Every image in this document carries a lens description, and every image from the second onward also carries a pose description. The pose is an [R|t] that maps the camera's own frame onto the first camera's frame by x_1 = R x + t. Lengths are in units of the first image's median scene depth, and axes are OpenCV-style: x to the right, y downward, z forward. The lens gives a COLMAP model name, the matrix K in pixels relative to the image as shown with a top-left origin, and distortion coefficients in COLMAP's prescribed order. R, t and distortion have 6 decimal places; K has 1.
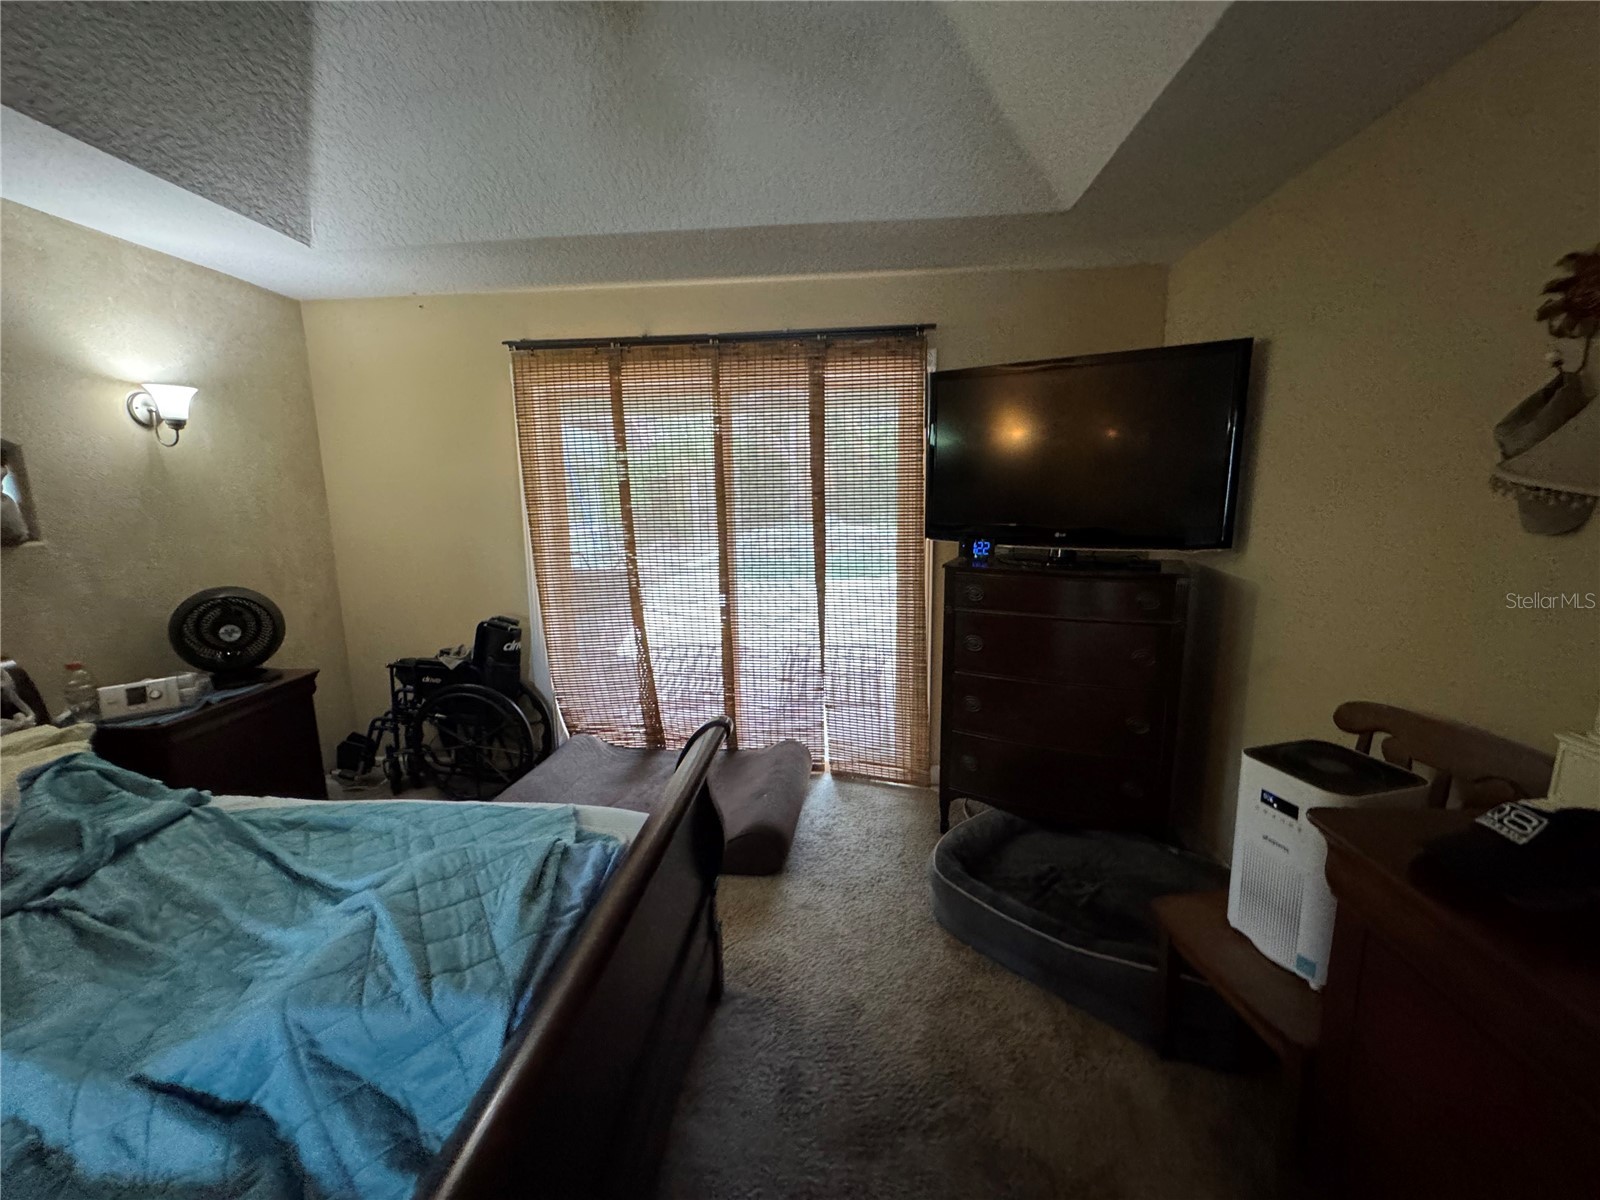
lens RADIAL K [[646.9, 0, 798.8], [0, 646.9, 617.7], [0, 0, 1]] dist [-0.001584, 0.000059]
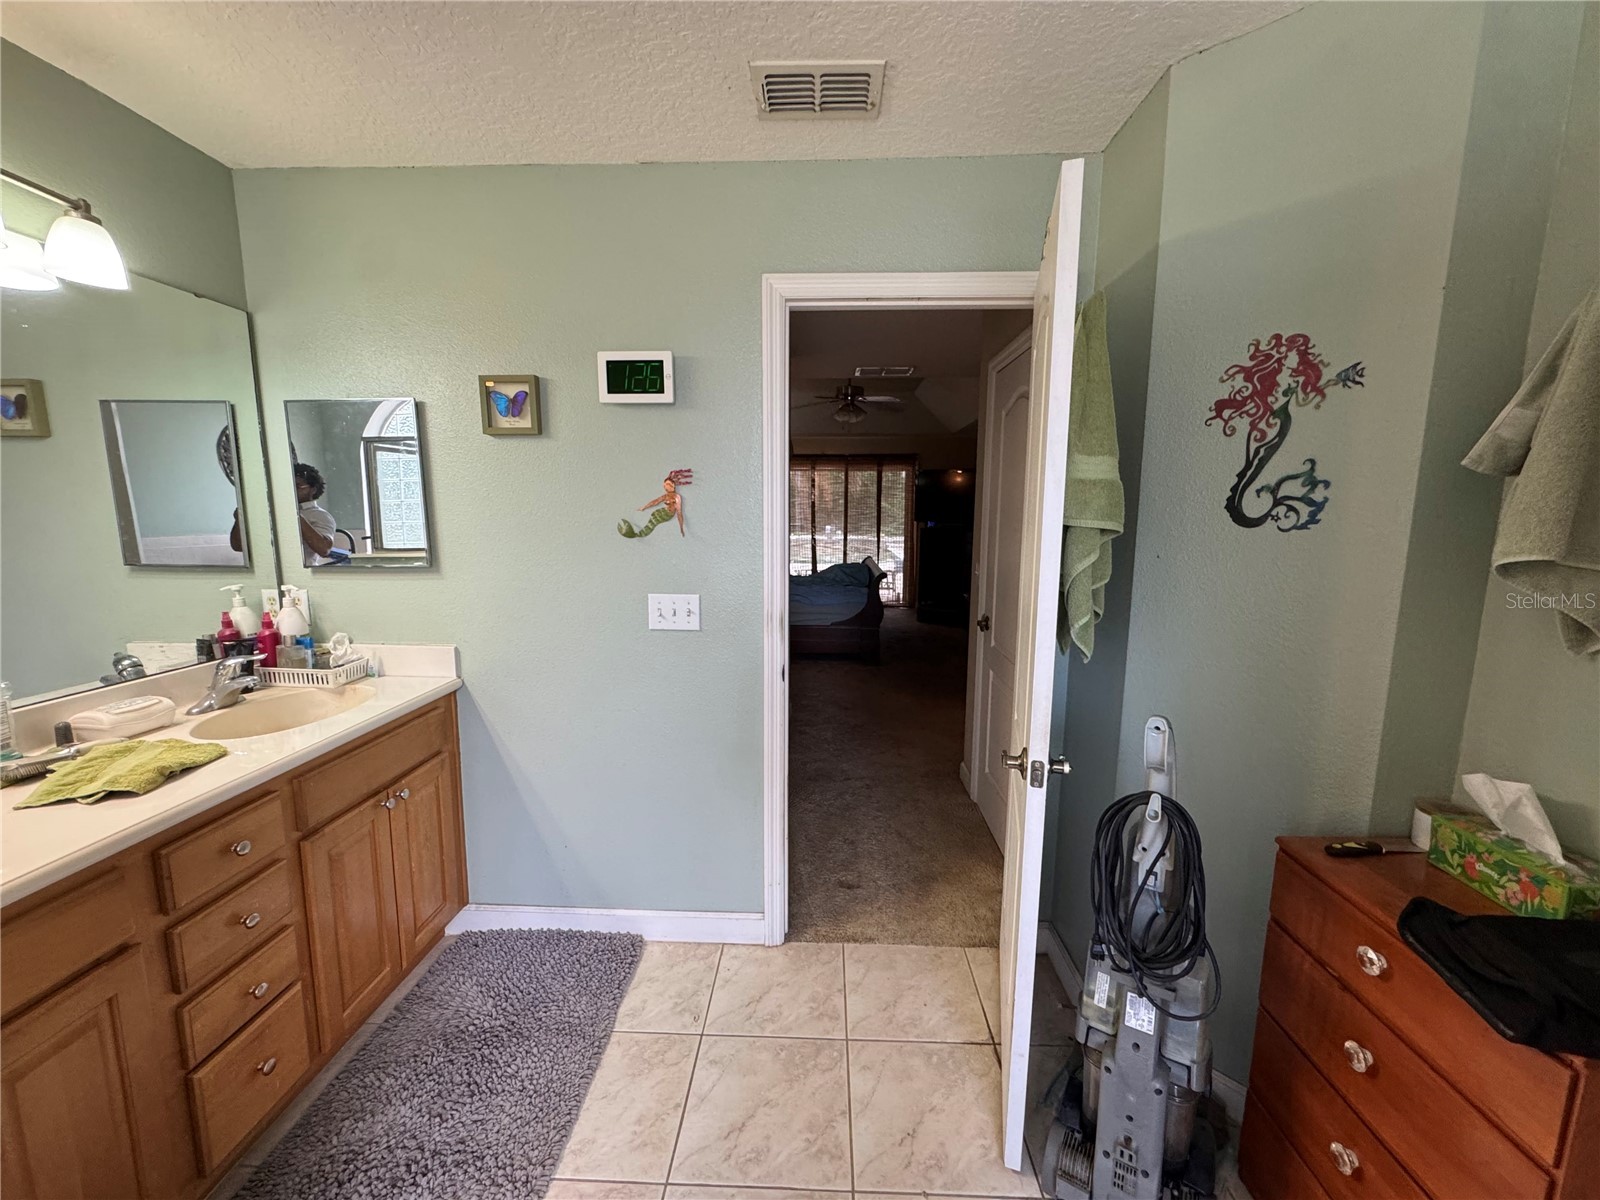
lens RADIAL K [[641.5, 0, 801.3], [0, 641.5, 600.4], [0, 0, 1]] dist [-0.003072, 0.000490]
pose [[0.999071, 0.010841, 0.041713, -0.454125], [-0.008690, 0.998640, -0.051406, 0.408757], [-0.042214, 0.050996, 0.997806, -1.969735]]
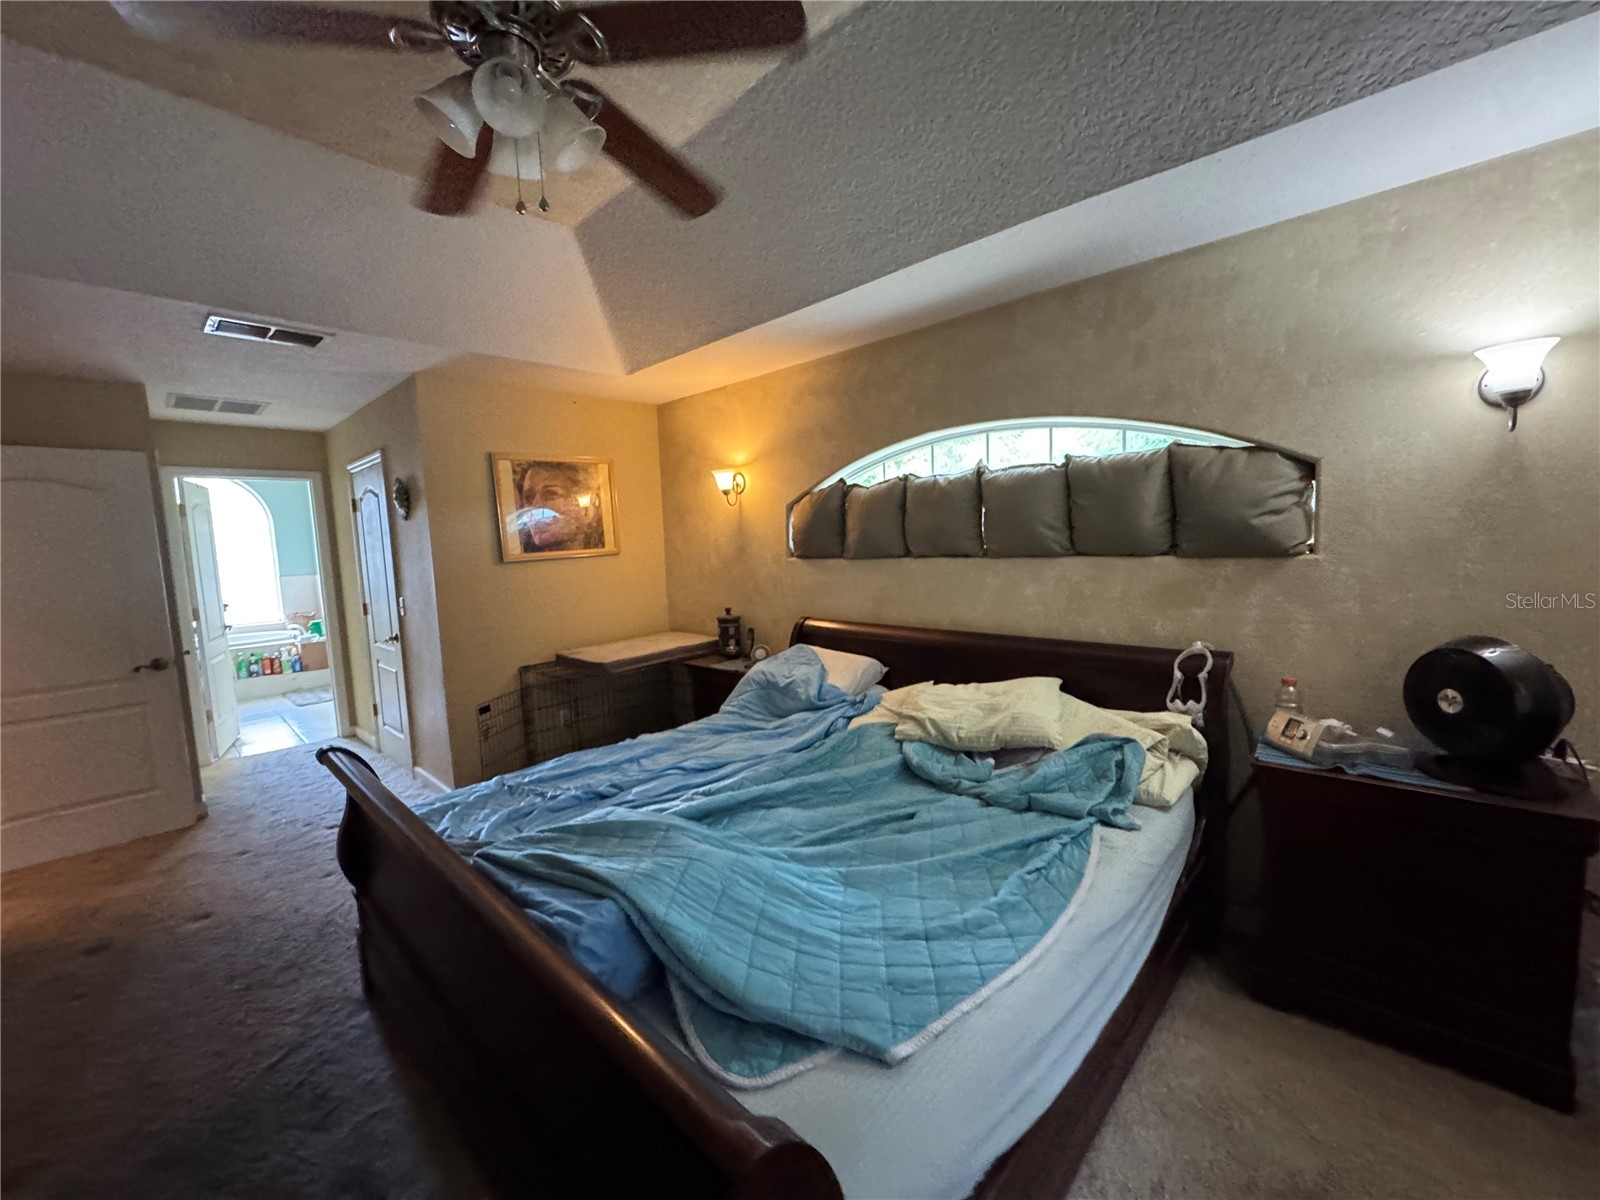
lens RADIAL K [[641.5, 0, 801.3], [0, 641.5, 600.4], [0, 0, 1]] dist [-0.003072, 0.000490]
pose [[-0.632301, 0.112756, -0.766473, 0.056555], [-0.104708, 0.967836, 0.228757, -0.136418], [0.767614, 0.224900, -0.600157, 0.712972]]
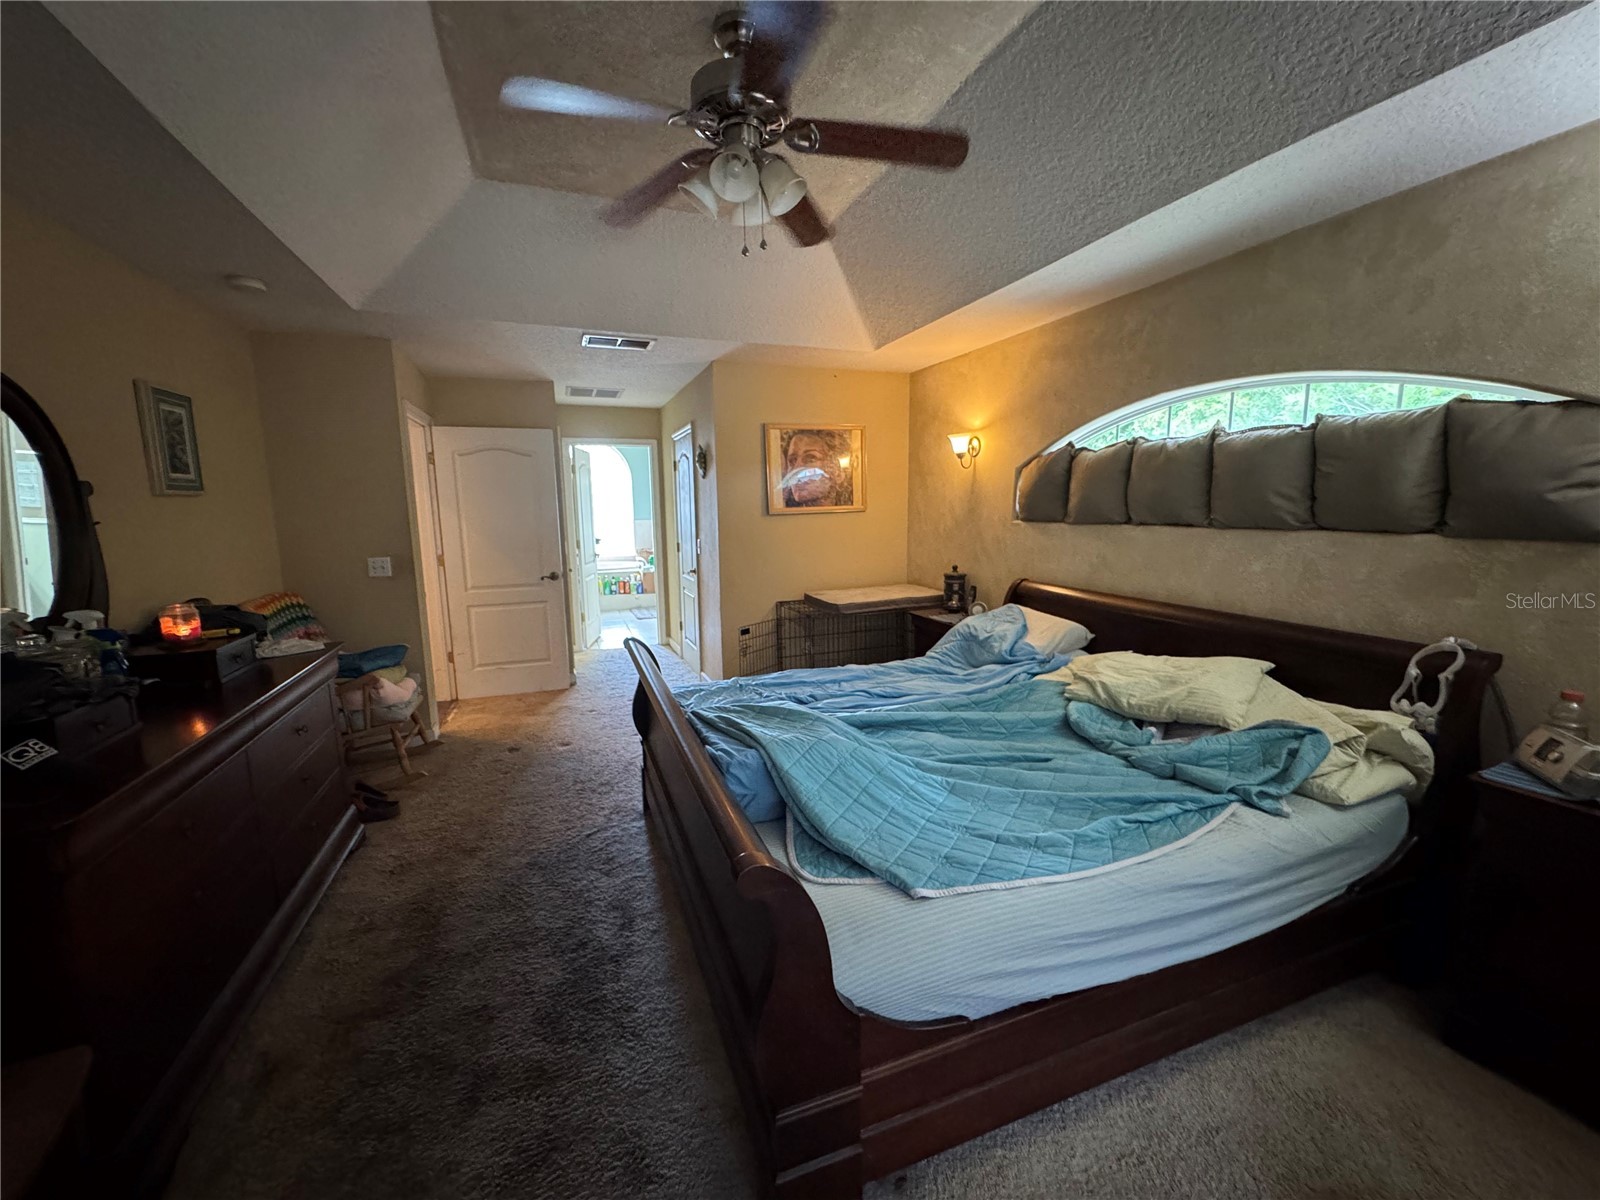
lens RADIAL K [[641.5, 0, 801.3], [0, 641.5, 600.4], [0, 0, 1]] dist [-0.003072, 0.000490]
pose [[-0.904745, 0.086804, -0.417016, 0.039253], [-0.059828, 0.943413, 0.326178, -0.169677], [0.421732, 0.320057, -0.848355, 0.884596]]
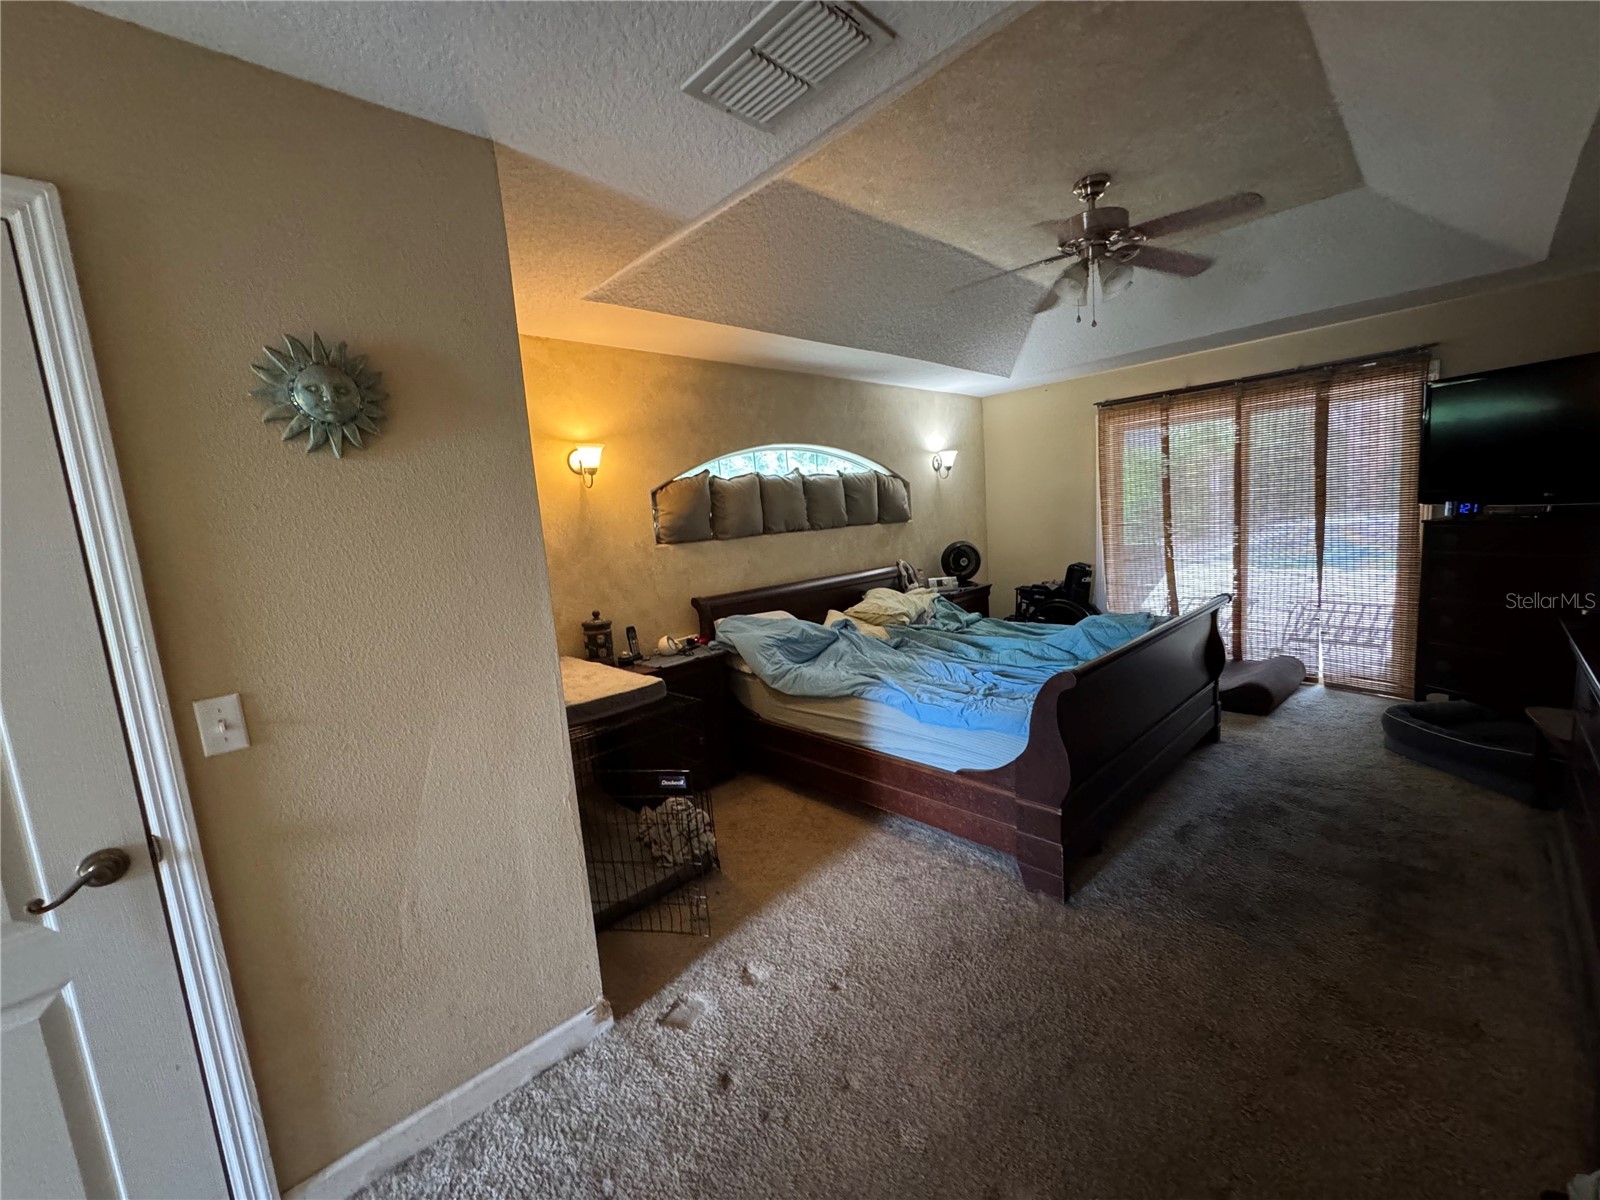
lens RADIAL K [[641.5, 0, 801.3], [0, 641.5, 600.4], [0, 0, 1]] dist [-0.003072, 0.000490]
pose [[0.748919, 0.046454, -0.661032, 0.120114], [-0.066037, 0.997806, -0.004696, 0.162292], [0.659363, 0.047169, 0.750343, -0.794991]]
